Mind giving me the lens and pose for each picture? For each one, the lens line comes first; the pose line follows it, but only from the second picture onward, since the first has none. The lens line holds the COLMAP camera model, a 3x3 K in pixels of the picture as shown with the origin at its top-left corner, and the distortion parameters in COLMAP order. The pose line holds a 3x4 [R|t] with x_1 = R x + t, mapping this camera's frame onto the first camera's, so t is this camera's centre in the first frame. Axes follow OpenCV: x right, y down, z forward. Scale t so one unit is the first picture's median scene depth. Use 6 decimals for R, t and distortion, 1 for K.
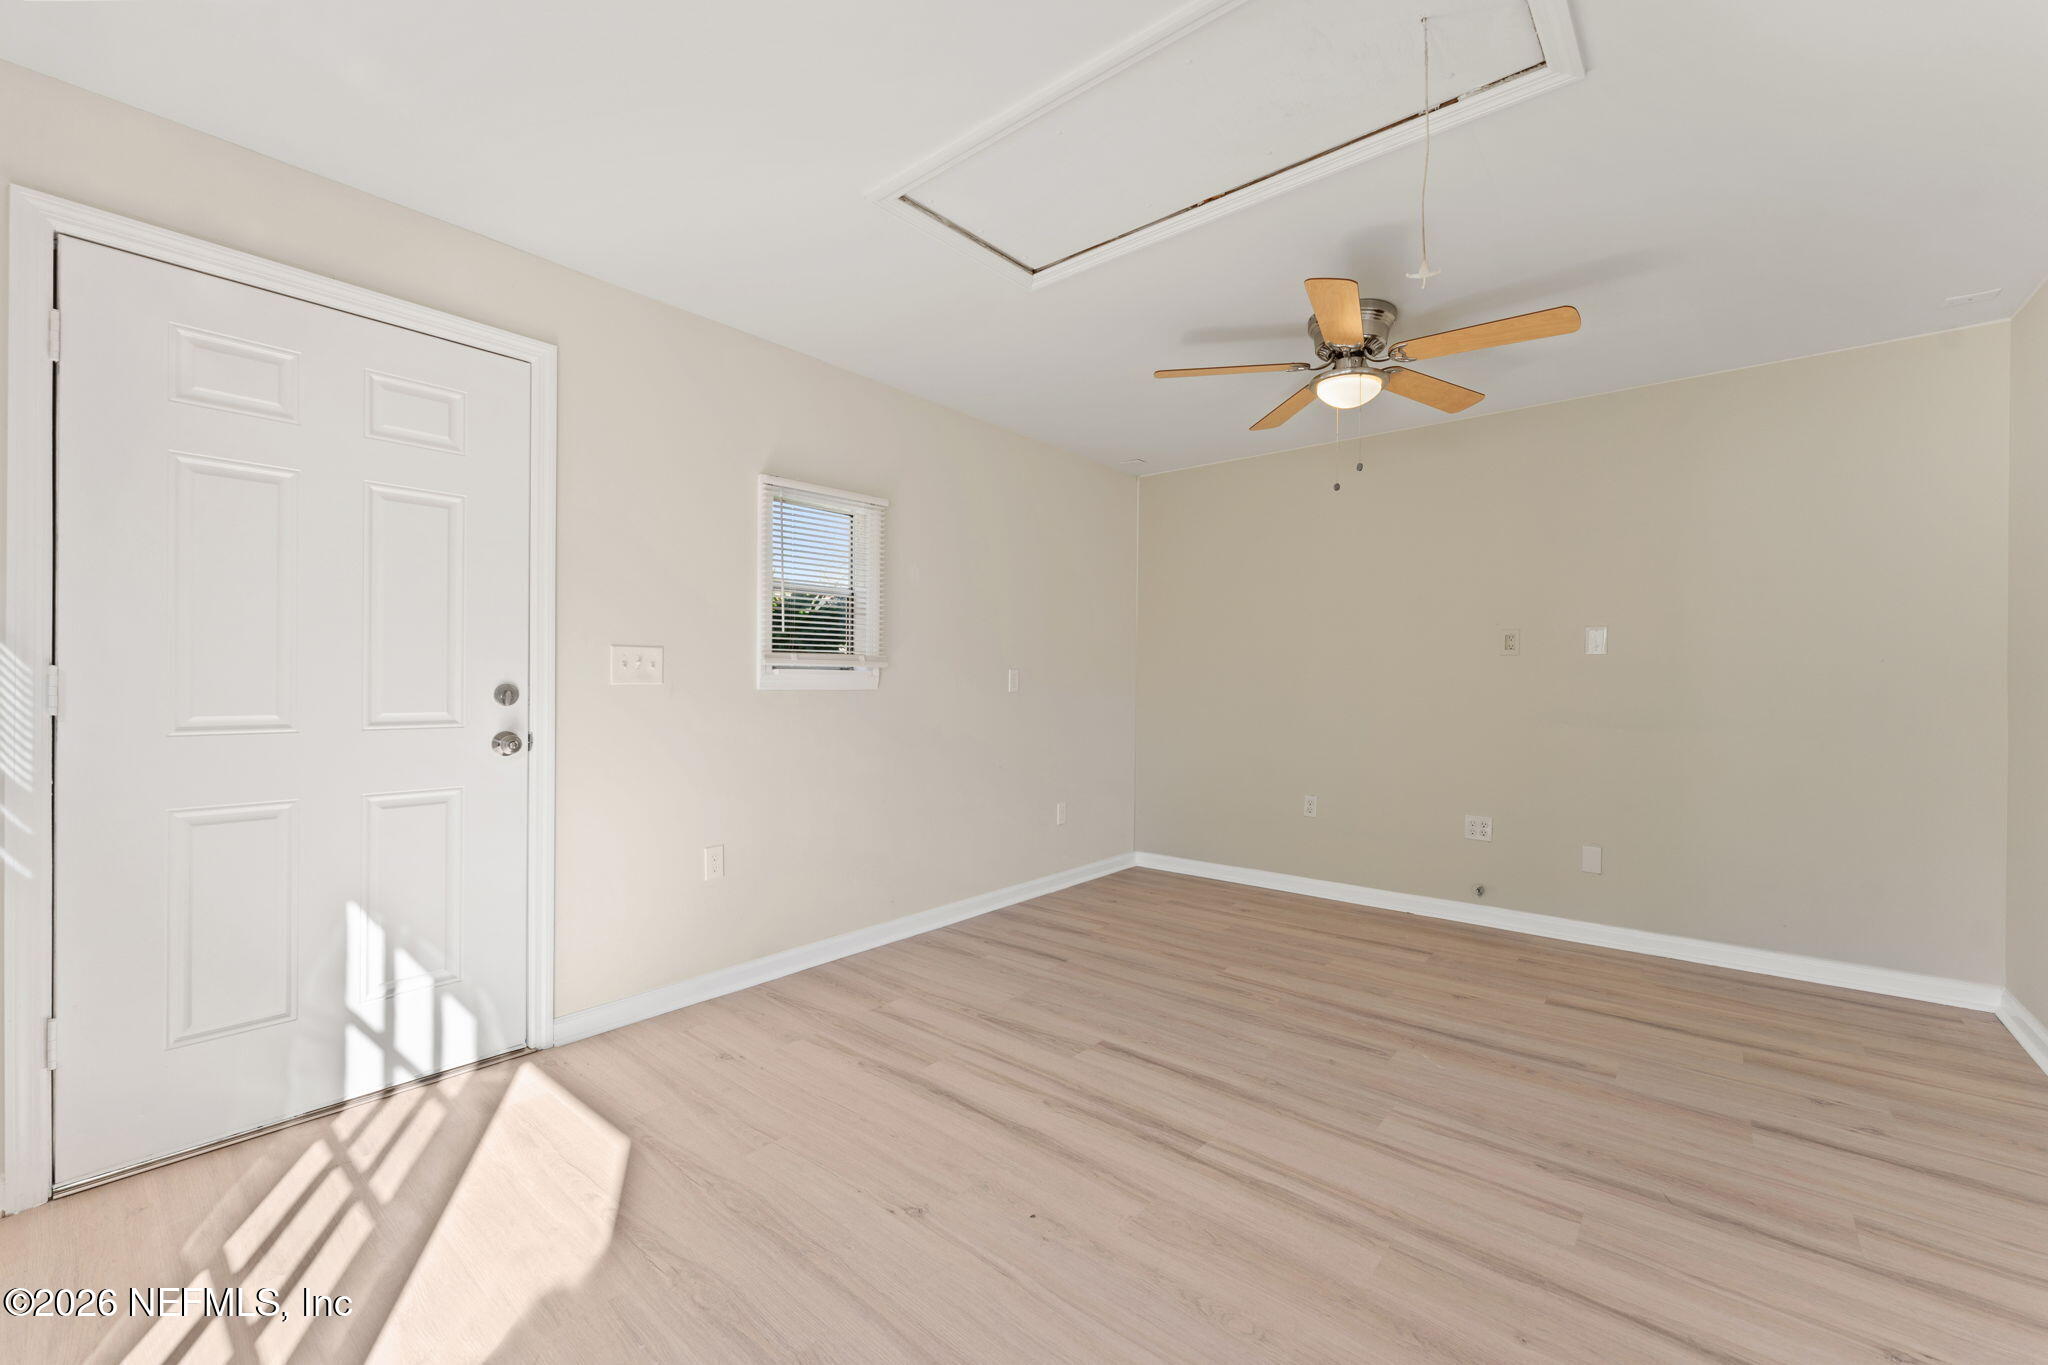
lens RADIAL K [[827.6, 0, 1020.7], [0, 827.6, 685.5], [0, 0, 1]] dist [0.004072, -0.000813]
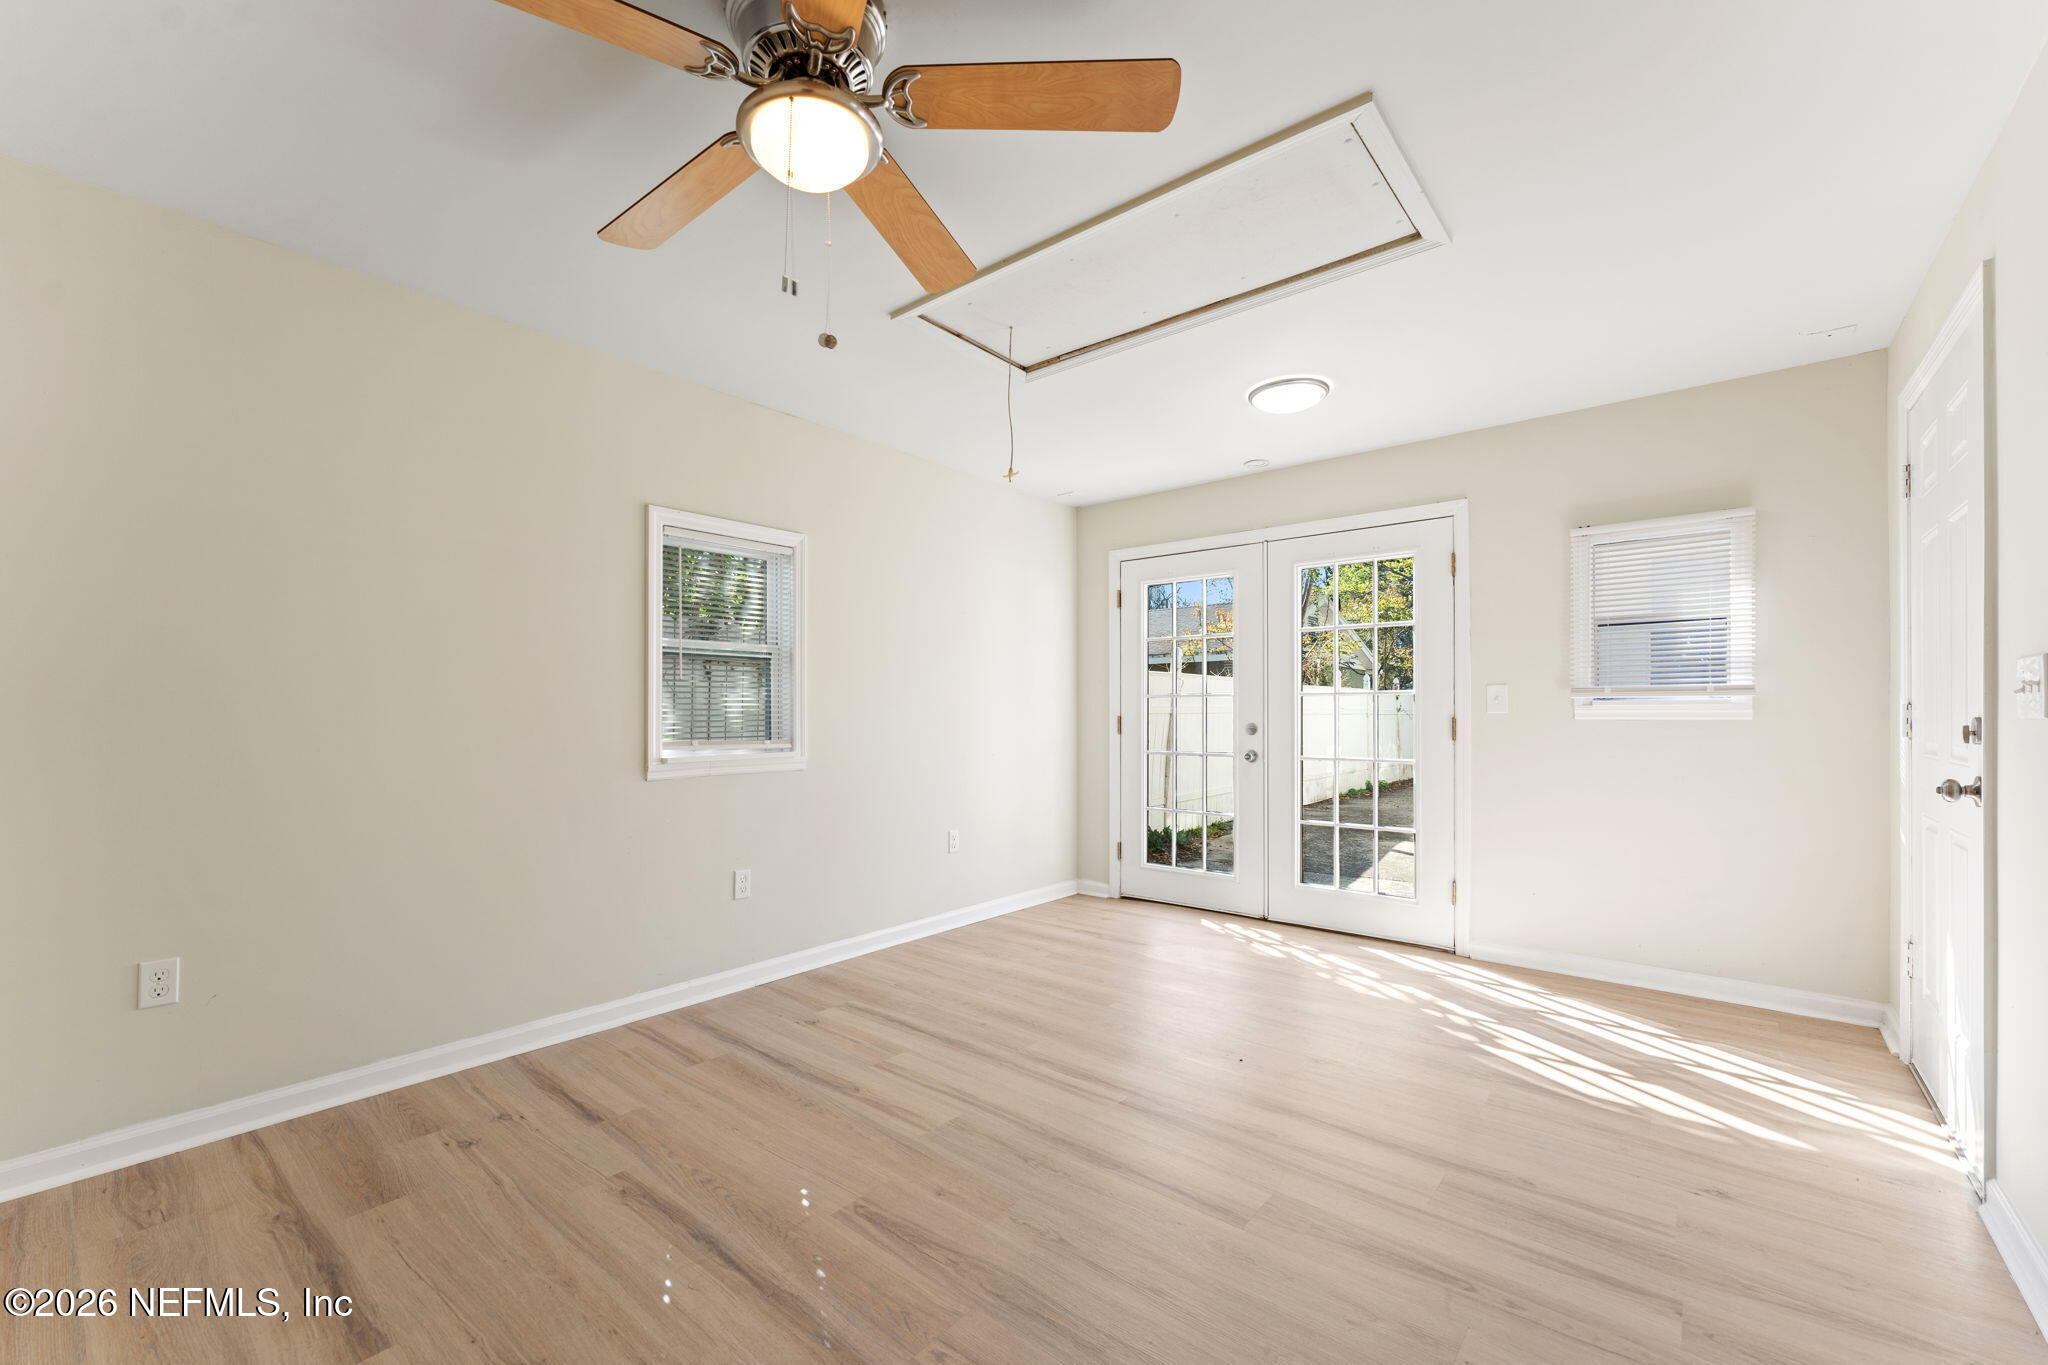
lens RADIAL K [[827.6, 0, 1027.6], [0, 827.6, 696.8], [0, 0, 1]] dist [0.004072, -0.000813]
pose [[-0.999852, -0.006629, -0.015857, 0.351477], [-0.006386, 0.999861, -0.015382, -0.001076], [0.015957, -0.015279, -0.999756, 2.039938]]
